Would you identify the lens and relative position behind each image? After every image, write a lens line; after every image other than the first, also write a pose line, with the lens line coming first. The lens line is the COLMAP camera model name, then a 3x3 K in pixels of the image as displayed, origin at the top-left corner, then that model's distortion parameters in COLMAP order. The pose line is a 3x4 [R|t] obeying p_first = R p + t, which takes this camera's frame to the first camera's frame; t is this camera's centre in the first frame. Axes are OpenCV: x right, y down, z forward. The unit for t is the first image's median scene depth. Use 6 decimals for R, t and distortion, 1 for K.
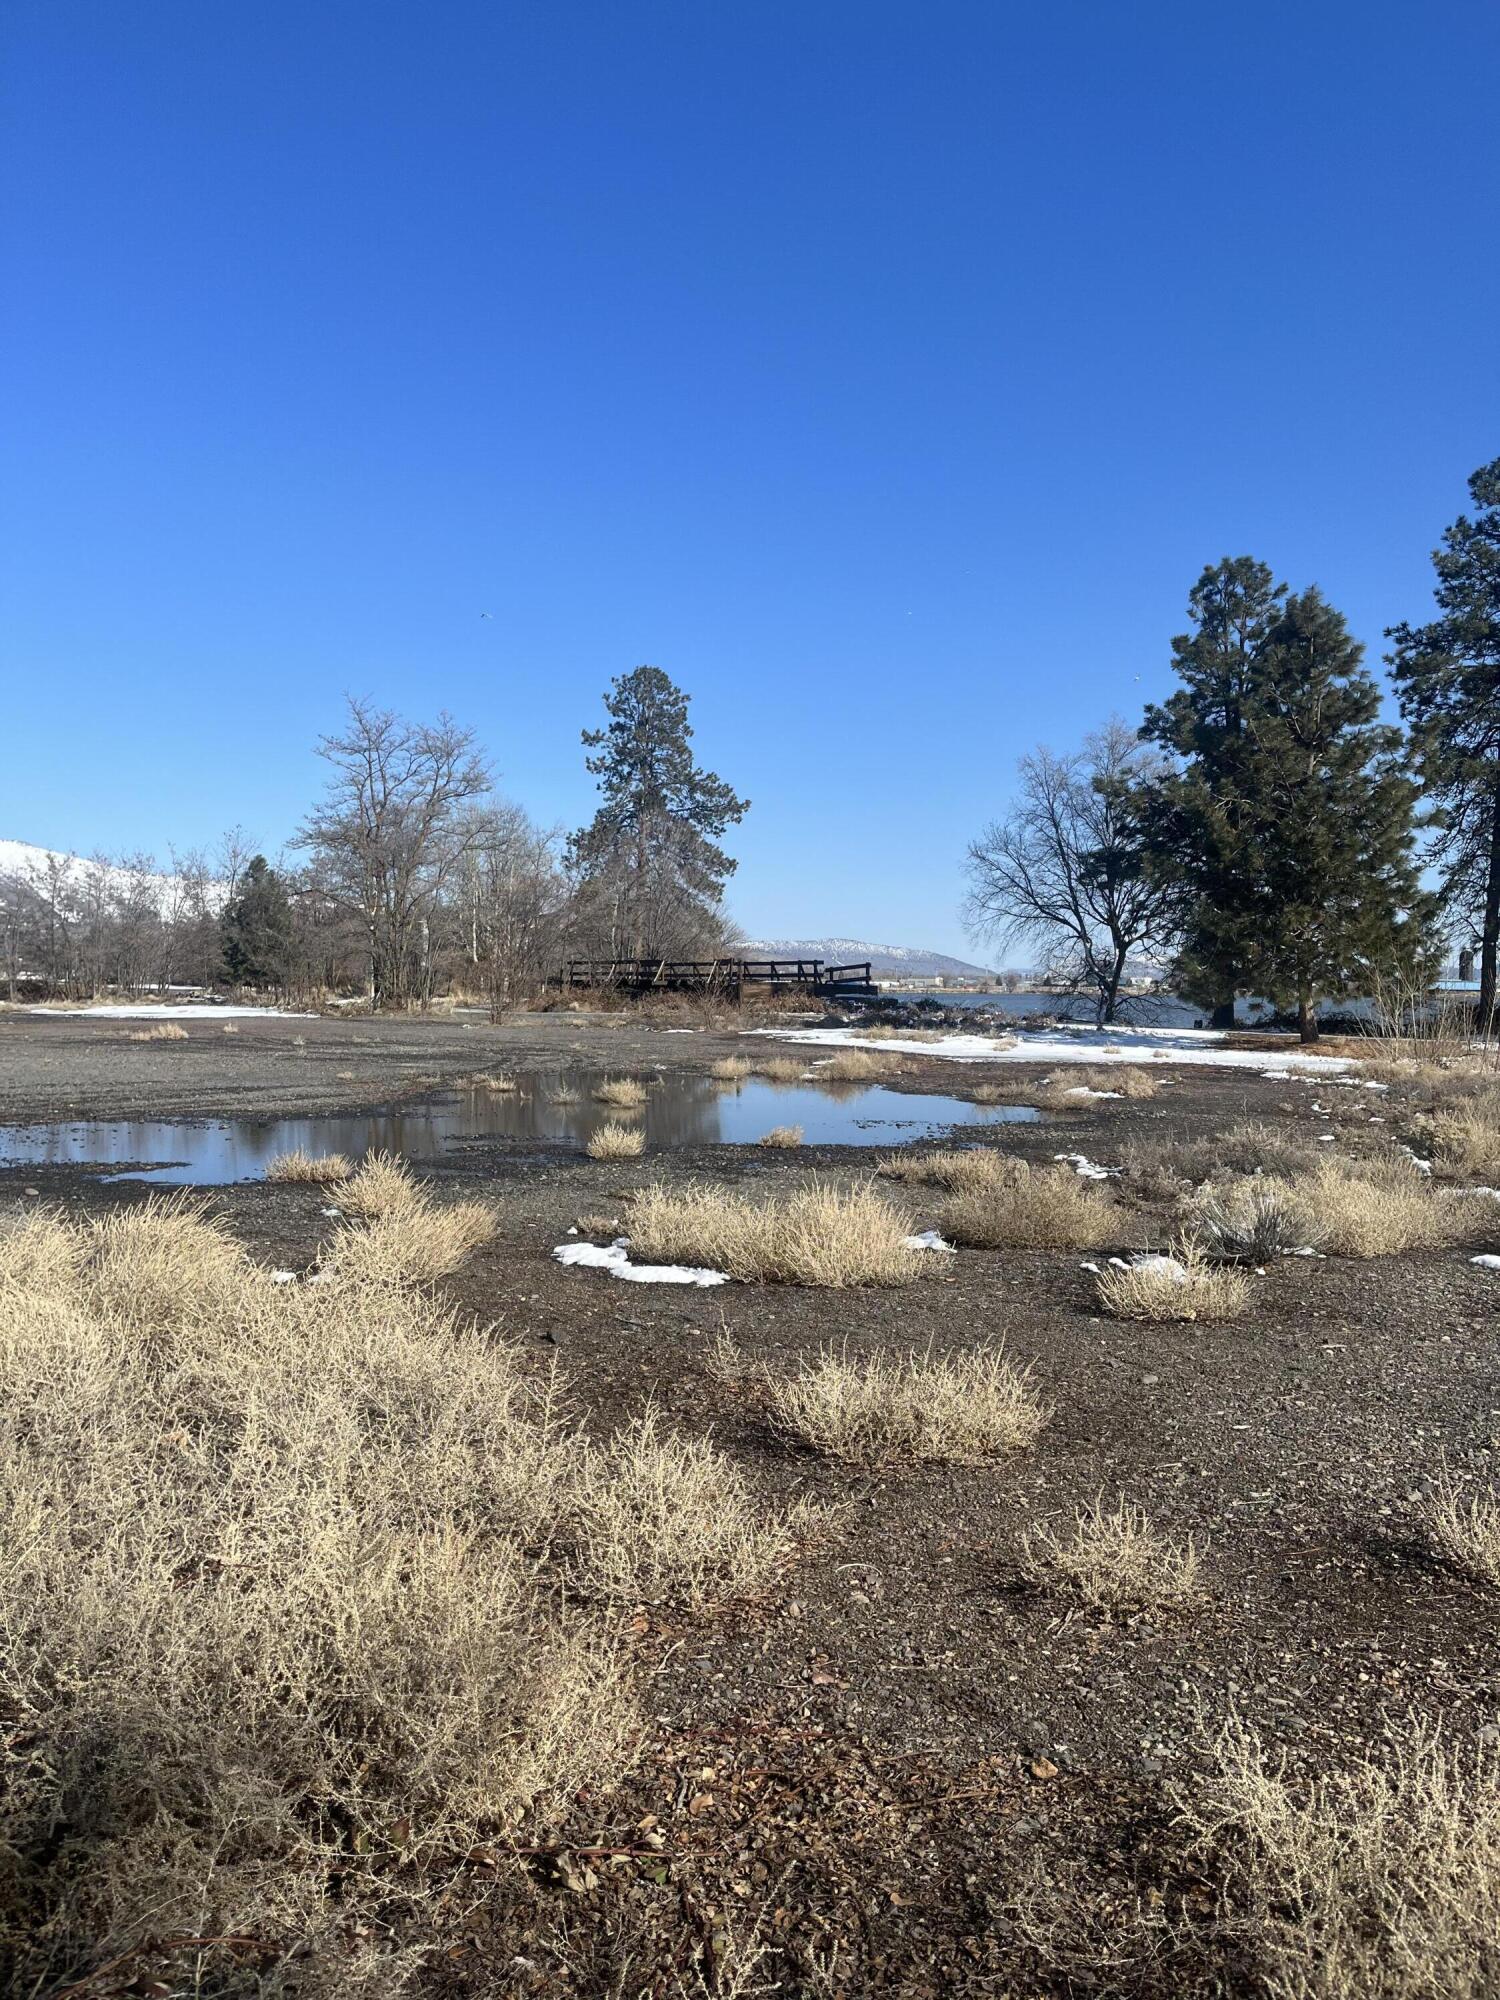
lens RADIAL K [[1466.2, 0, 778.1], [0, 1466.2, 1004.5], [0, 0, 1]] dist [0.051670, -0.087418]
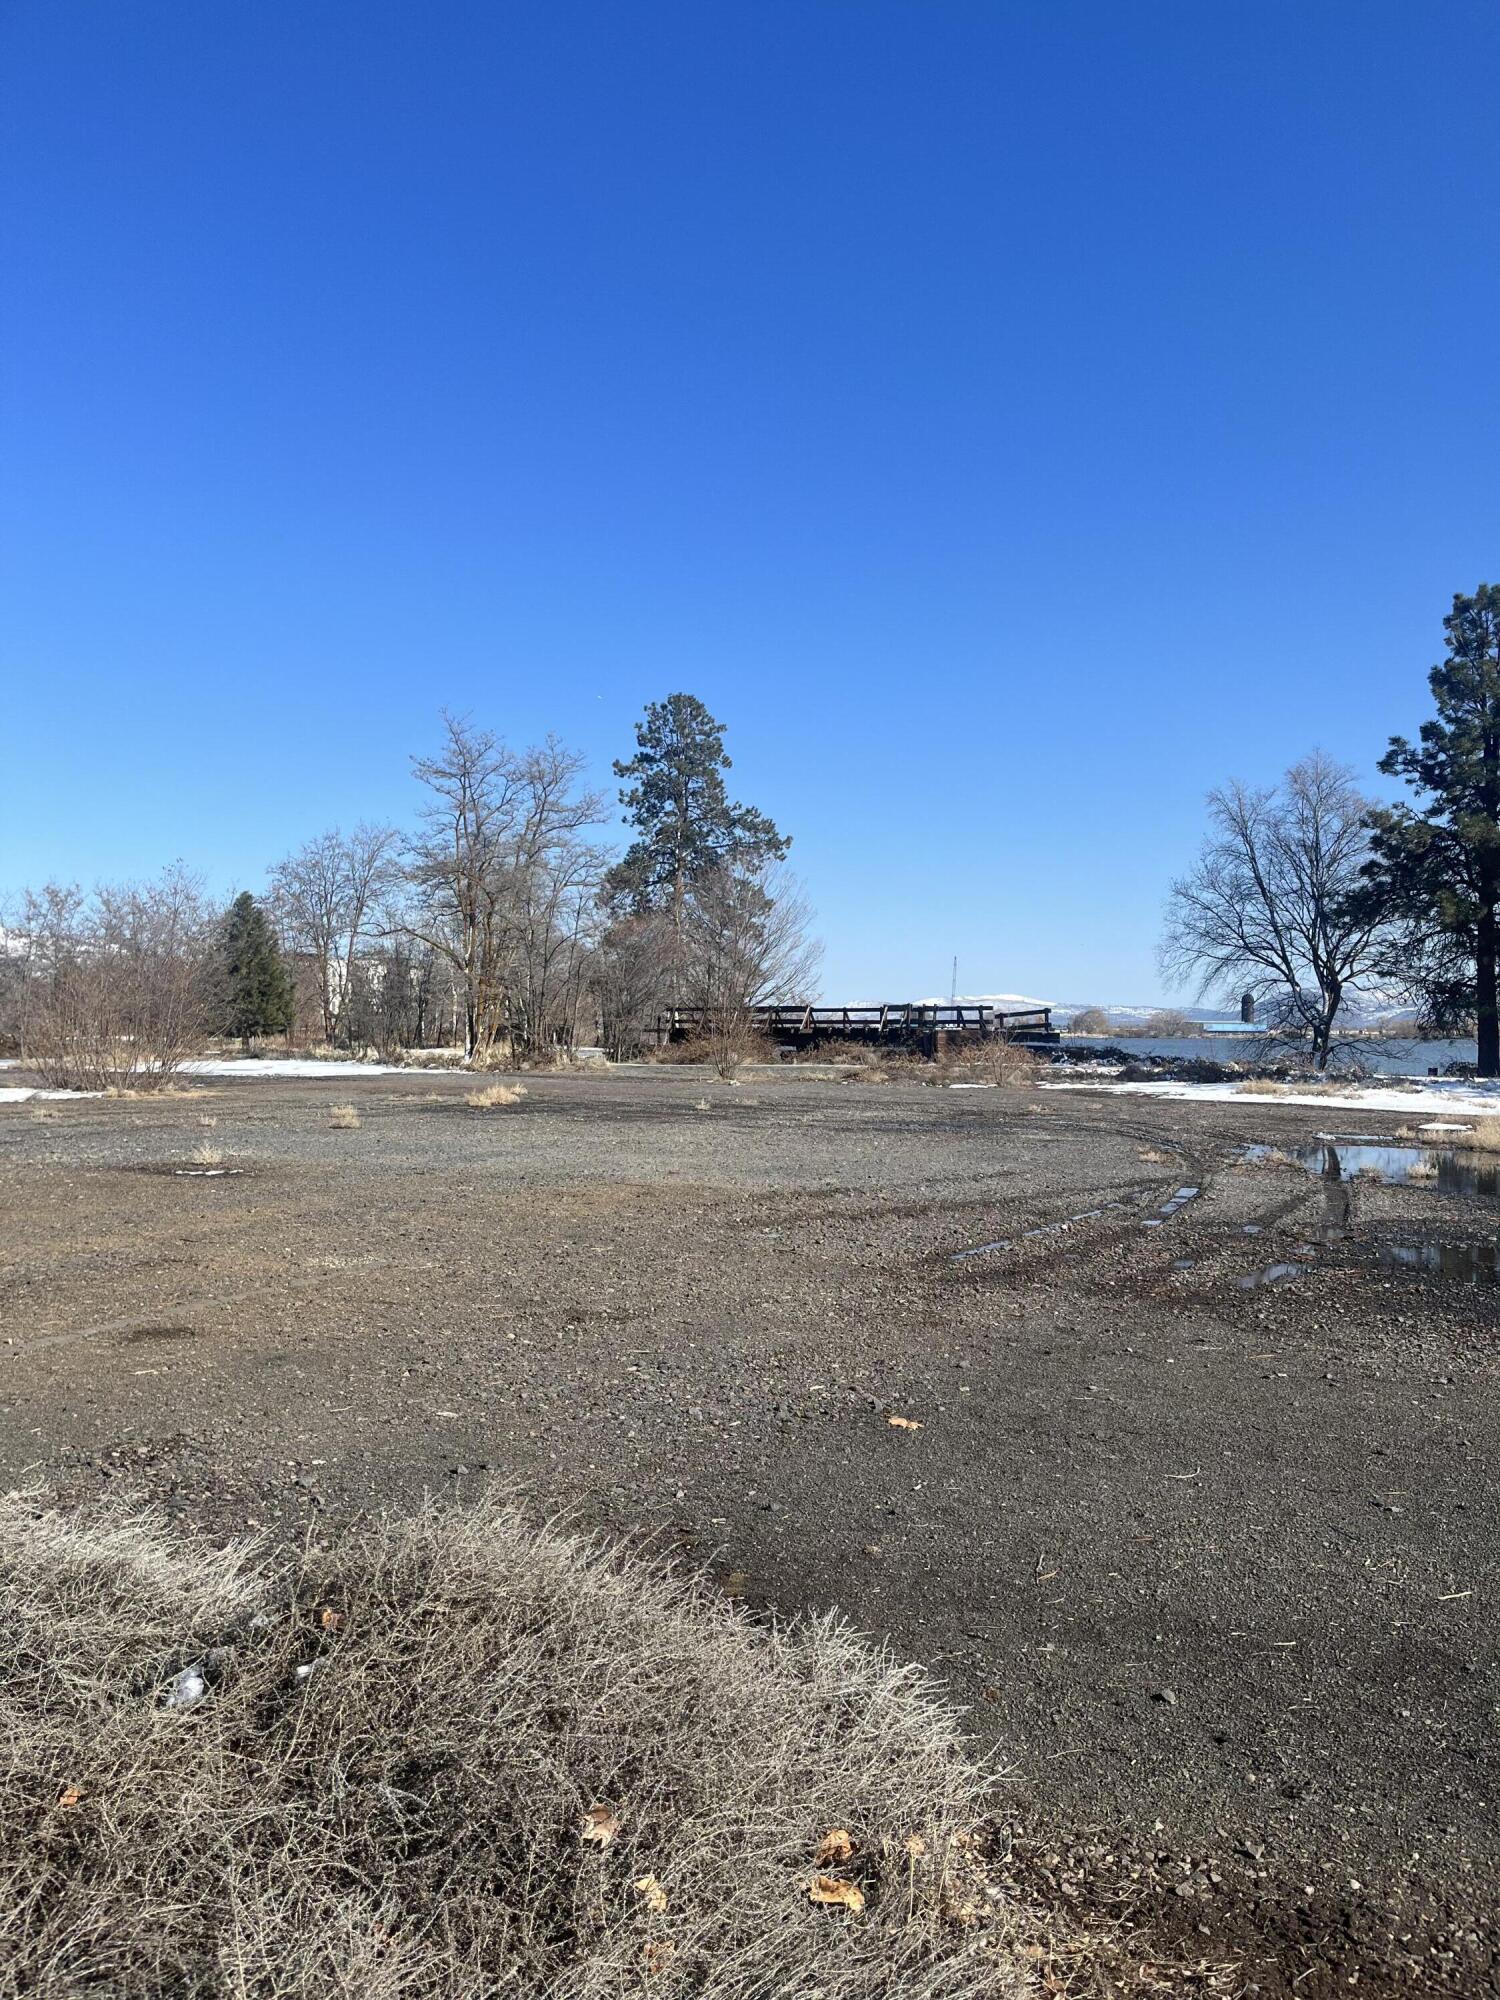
lens RADIAL K [[1466.2, 0, 793.0], [0, 1466.2, 1019.2], [0, 0, 1]] dist [0.051670, -0.087418]
pose [[0.990756, -0.004968, 0.135566, -0.198836], [0.007646, 0.999786, -0.019242, -0.004129], [-0.135441, 0.020101, 0.990582, 0.083079]]
